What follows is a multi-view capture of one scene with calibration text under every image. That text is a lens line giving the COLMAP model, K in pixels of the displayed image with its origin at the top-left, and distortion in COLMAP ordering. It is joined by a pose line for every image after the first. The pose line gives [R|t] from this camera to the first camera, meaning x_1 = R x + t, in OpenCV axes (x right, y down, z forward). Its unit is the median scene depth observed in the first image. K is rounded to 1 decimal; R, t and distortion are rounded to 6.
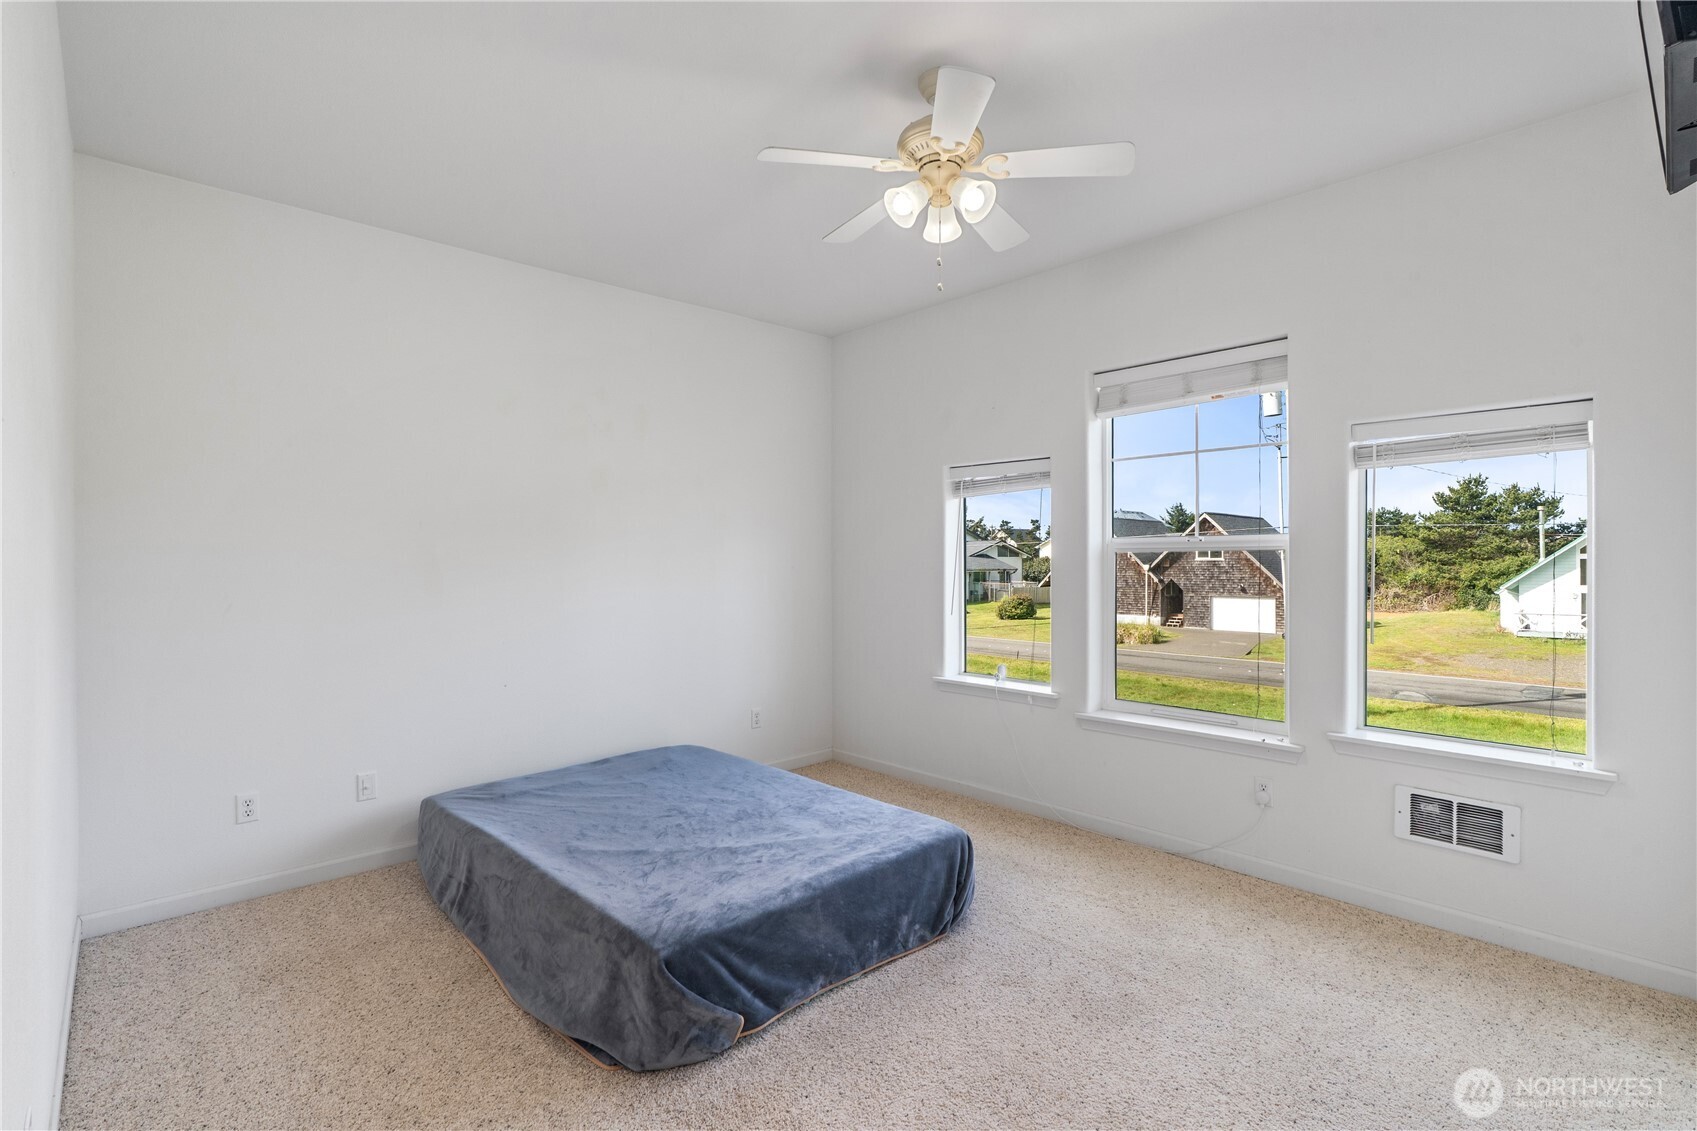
lens RADIAL K [[776.4, 0, 852.2], [0, 776.4, 560.0], [0, 0, 1]] dist [-0.002507, -0.000203]
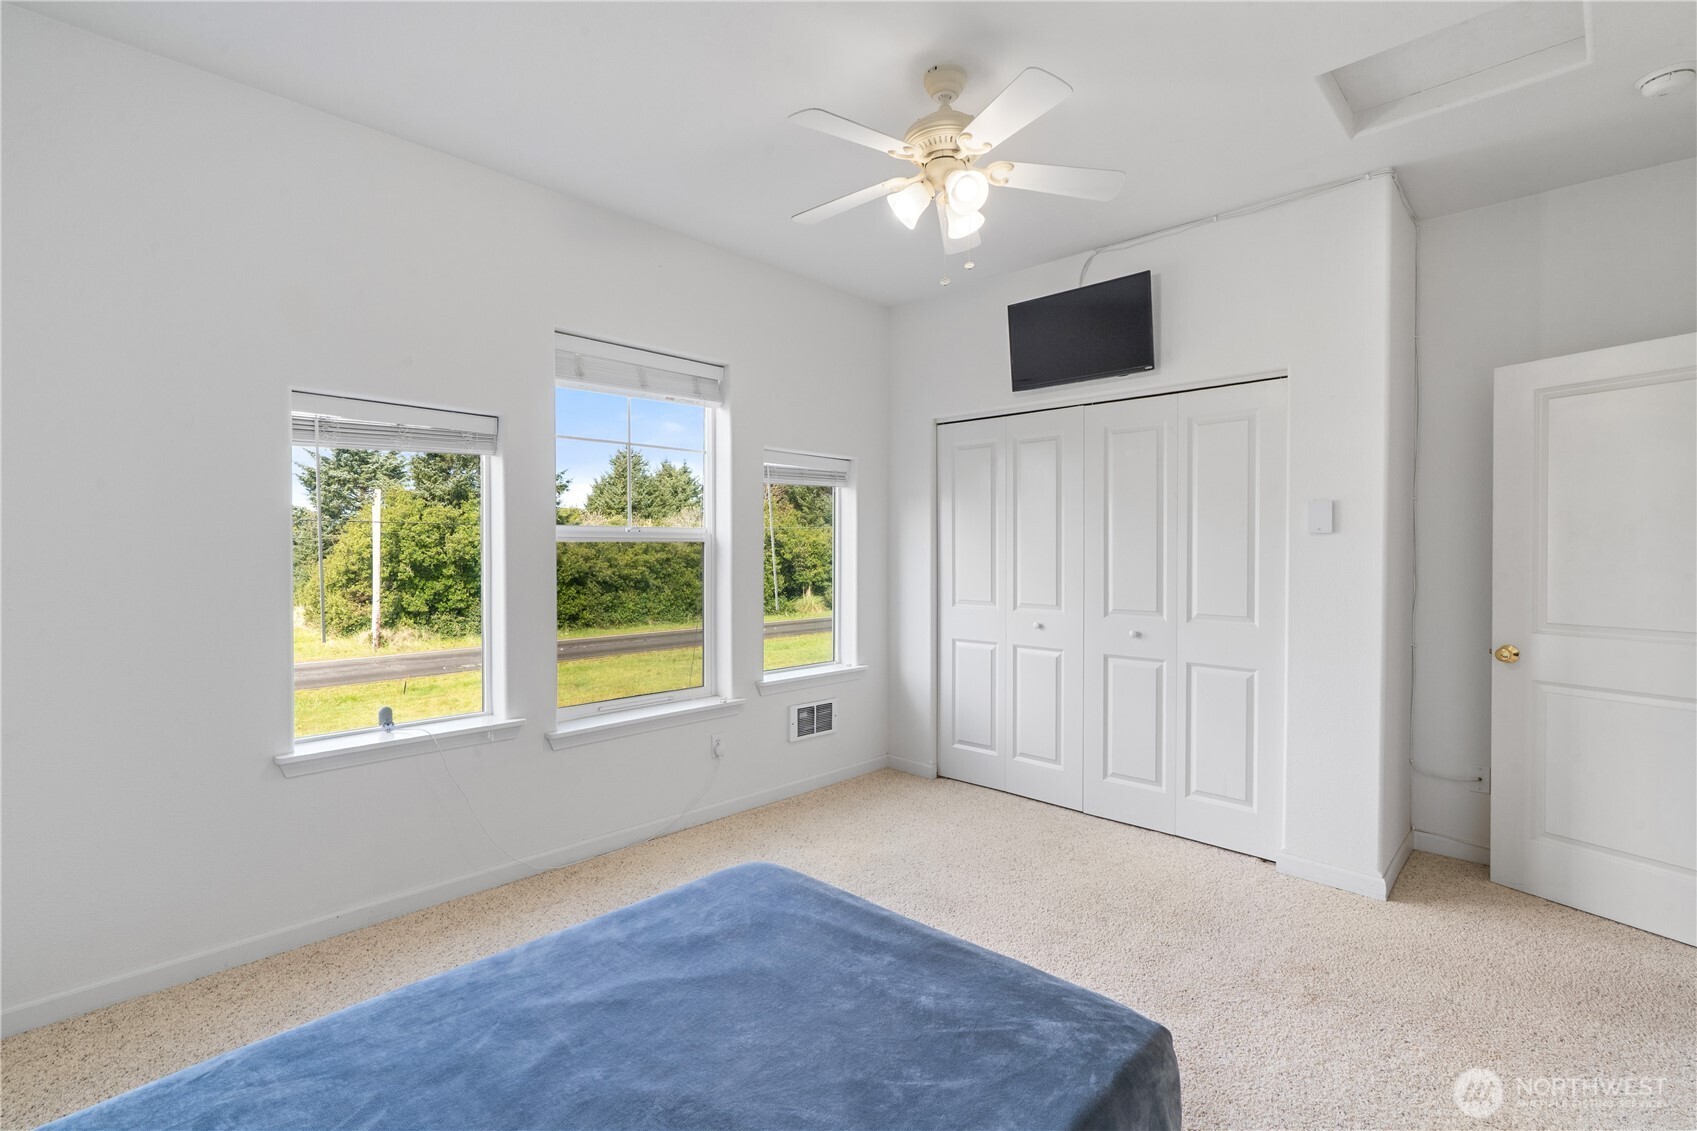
lens RADIAL K [[776.4, 0, 852.3], [0, 776.4, 562.2], [0, 0, 1]] dist [-0.002507, -0.000203]
pose [[-0.048290, -0.023402, 0.998559, -0.699252], [-0.005824, 0.999715, 0.023148, -0.011887], [-0.998816, -0.004698, -0.048413, 0.901469]]
